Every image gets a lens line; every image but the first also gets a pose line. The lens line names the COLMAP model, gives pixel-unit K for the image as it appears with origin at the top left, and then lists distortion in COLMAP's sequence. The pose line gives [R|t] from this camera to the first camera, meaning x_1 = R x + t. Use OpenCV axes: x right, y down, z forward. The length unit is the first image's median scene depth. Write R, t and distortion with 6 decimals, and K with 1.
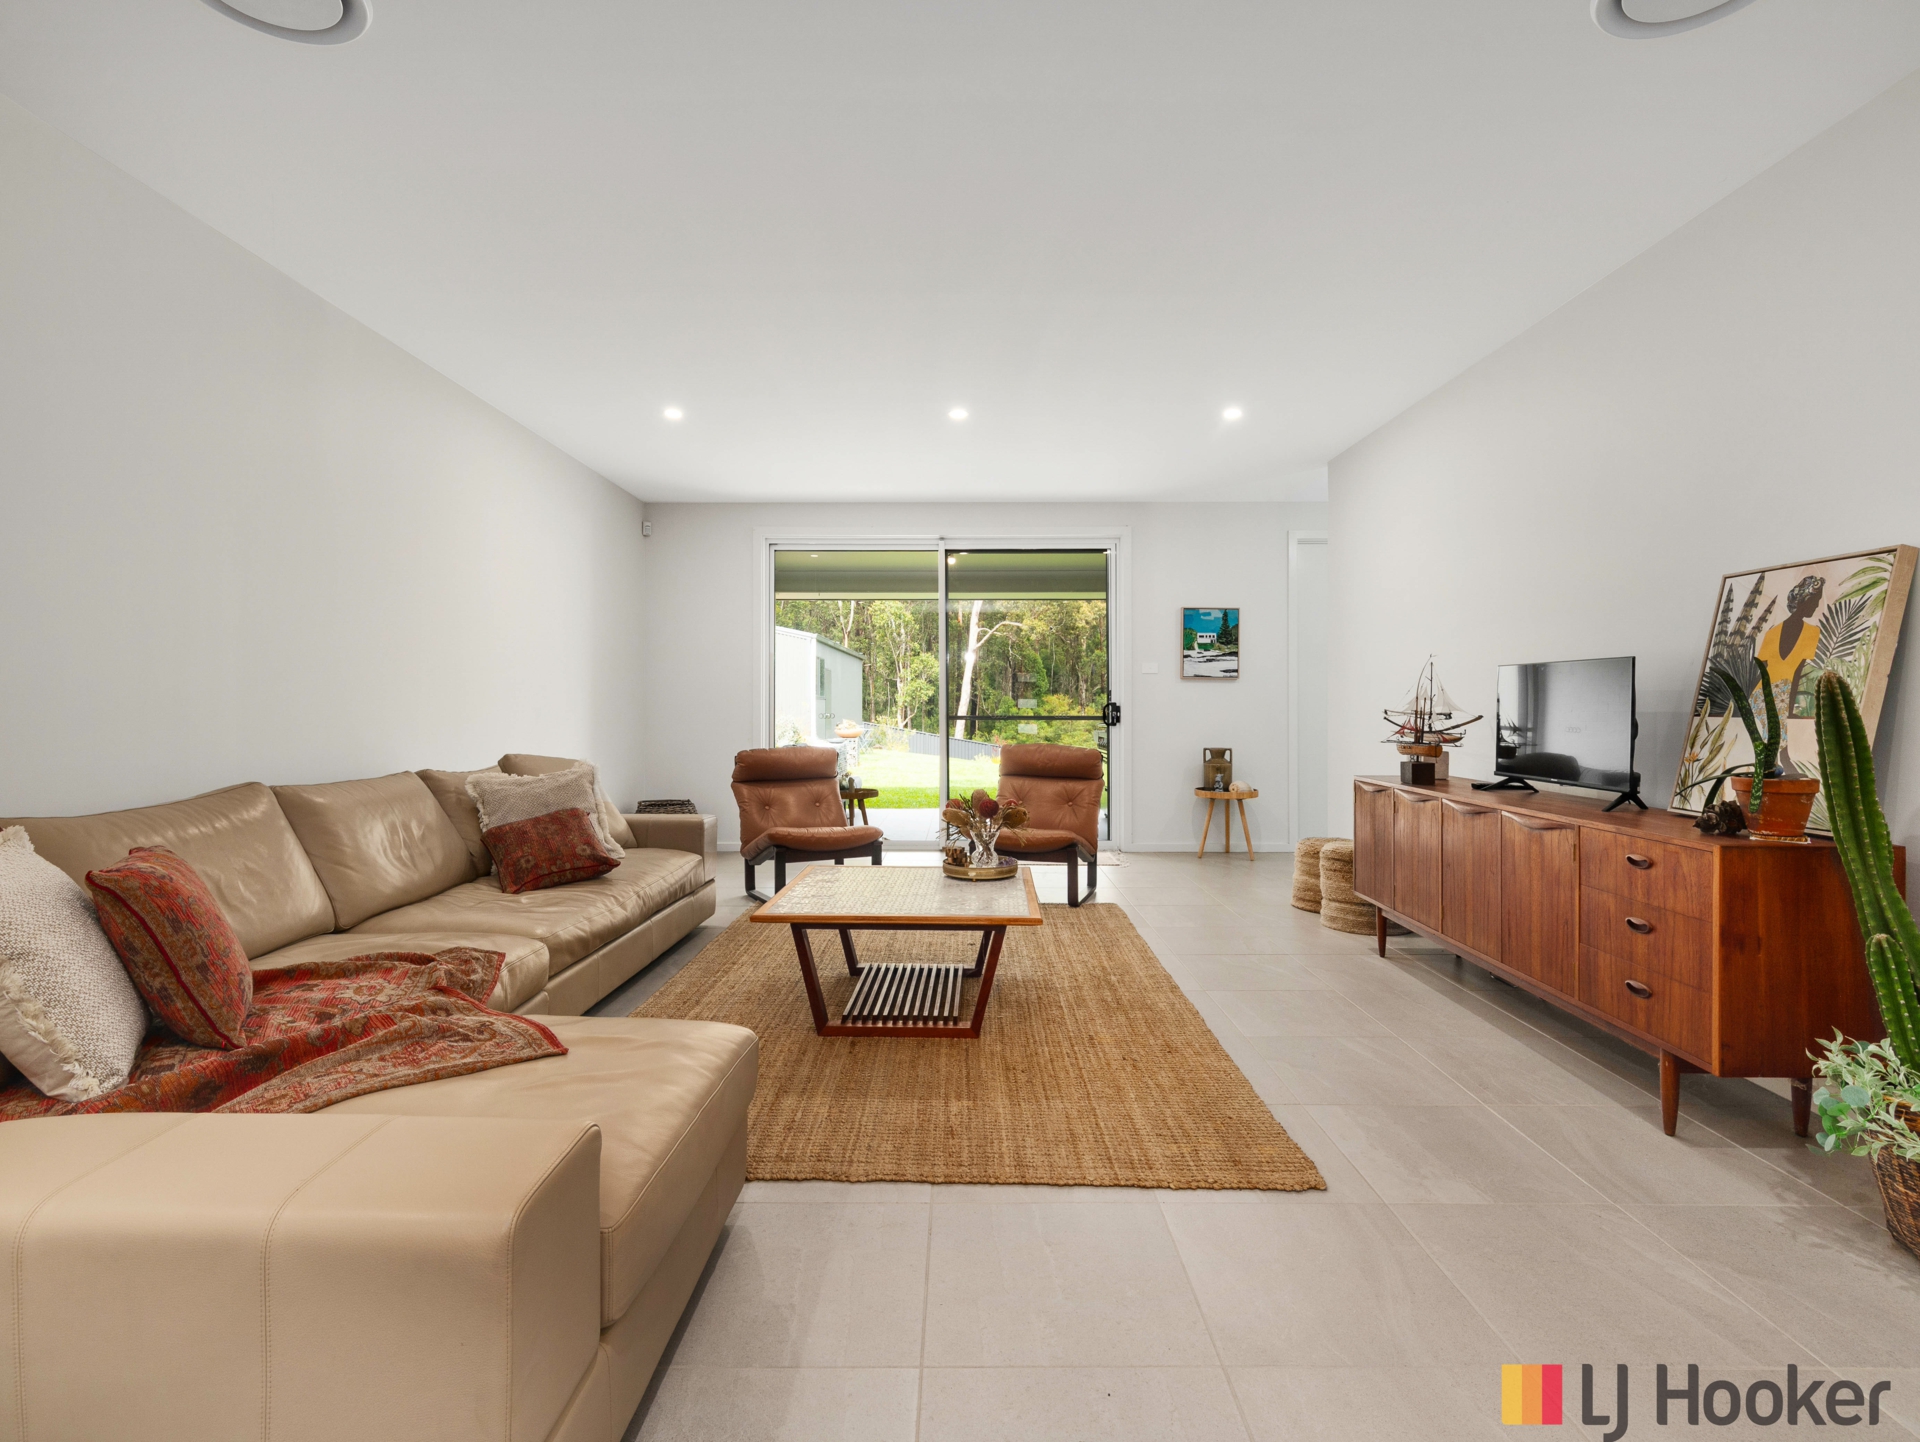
lens RADIAL K [[912.7, 0, 962.7], [0, 912.7, 715.0], [0, 0, 1]] dist [0.000851, -0.000485]
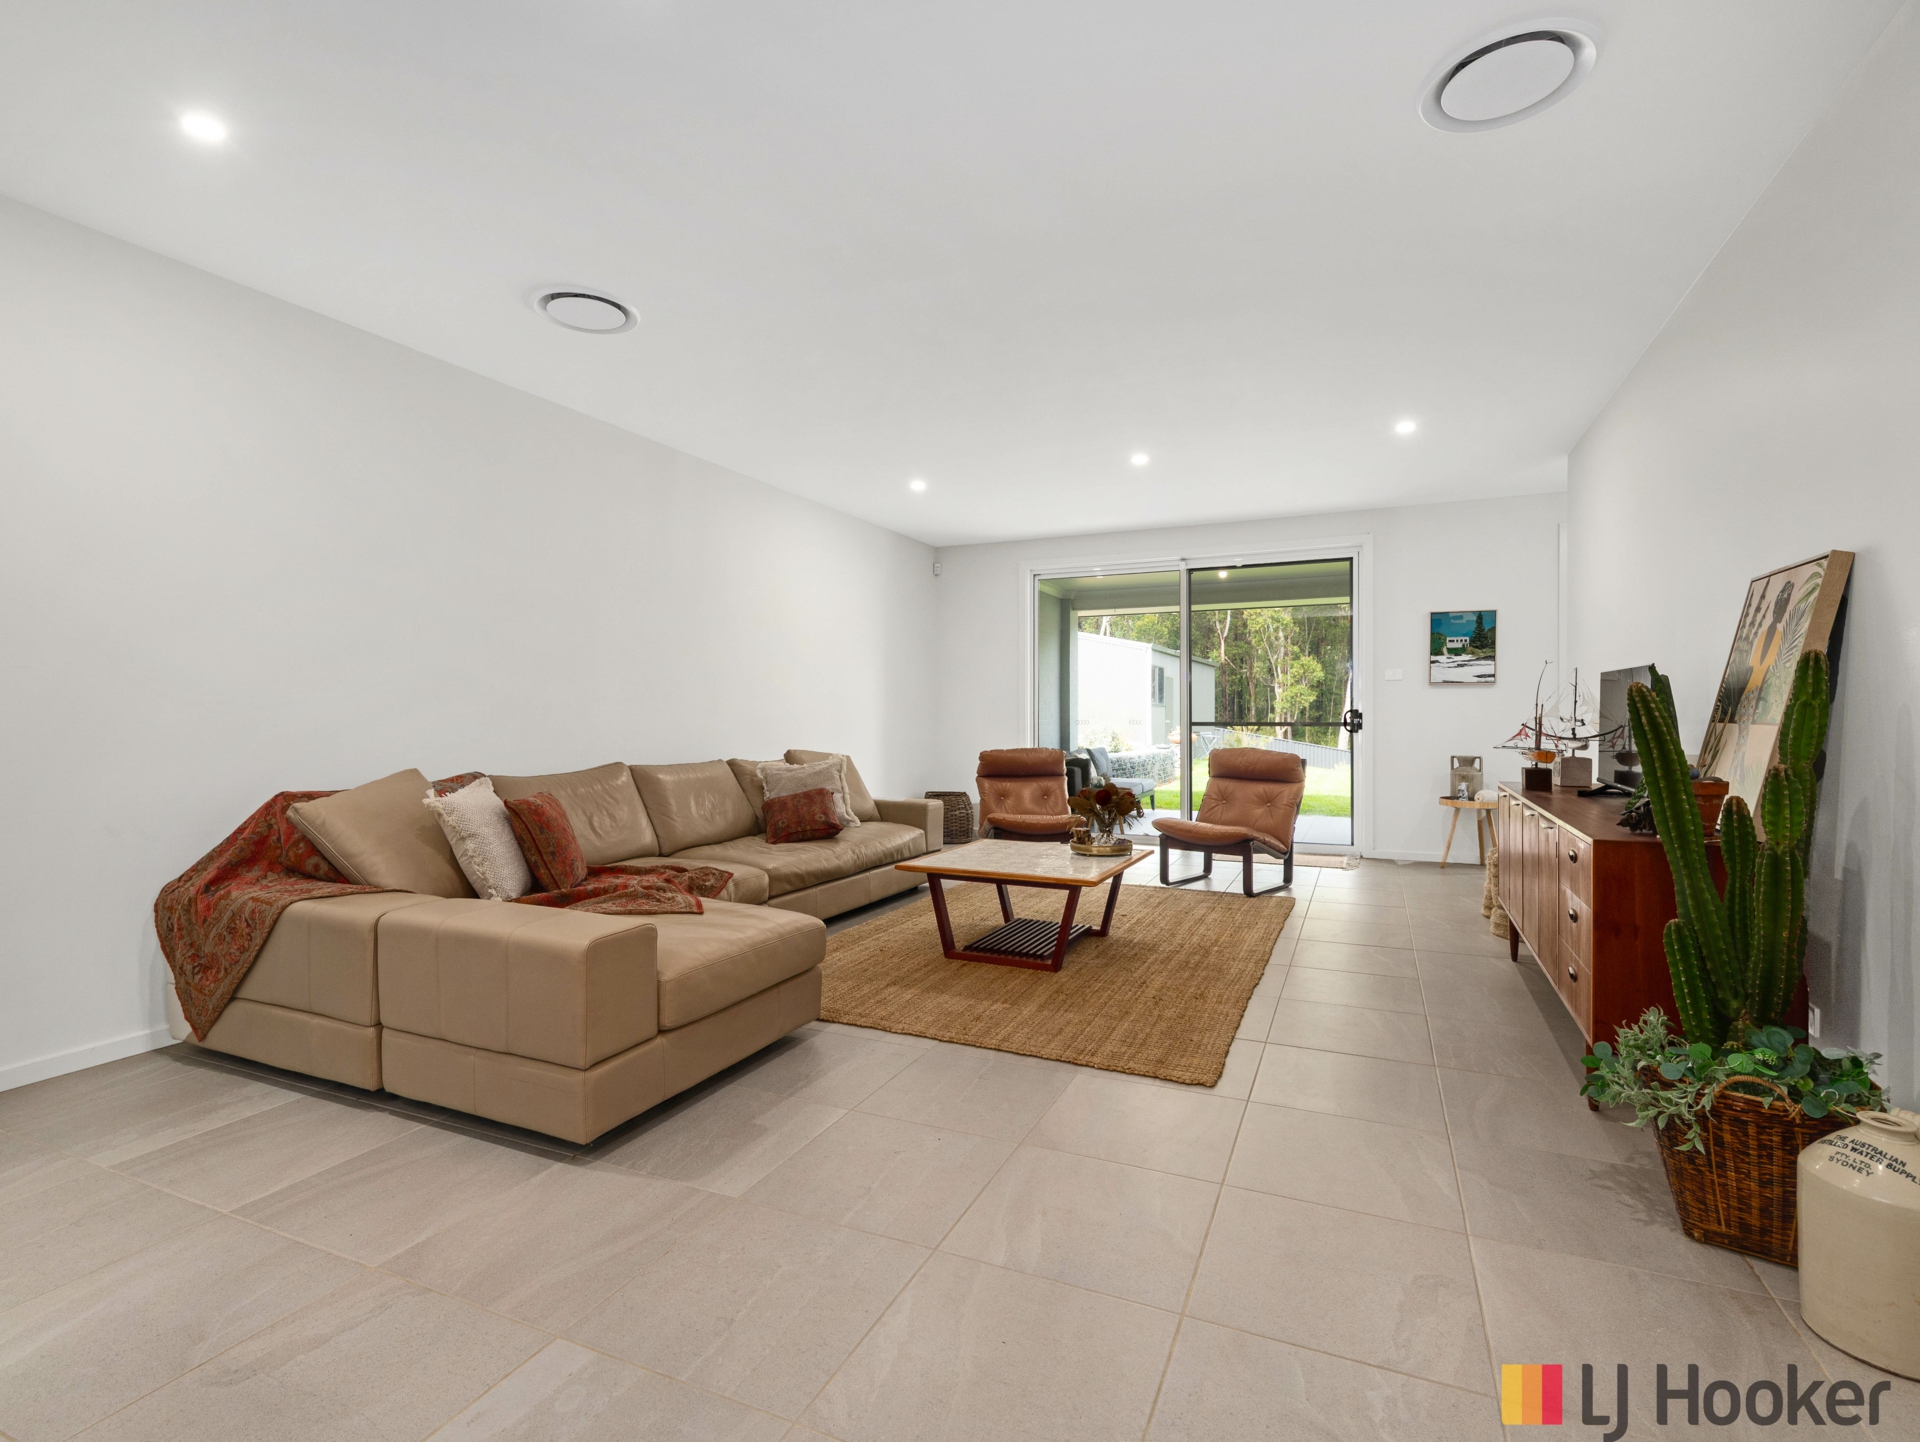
lens RADIAL K [[914.8, 0, 965.9], [0, 914.8, 727.3], [0, 0, 1]] dist [0.001059, -0.000028]
pose [[0.912922, 0.002400, -0.408127, 0.335117], [-0.000120, 0.999984, 0.005612, 0.000904], [0.408134, -0.005075, 0.912908, -0.179114]]
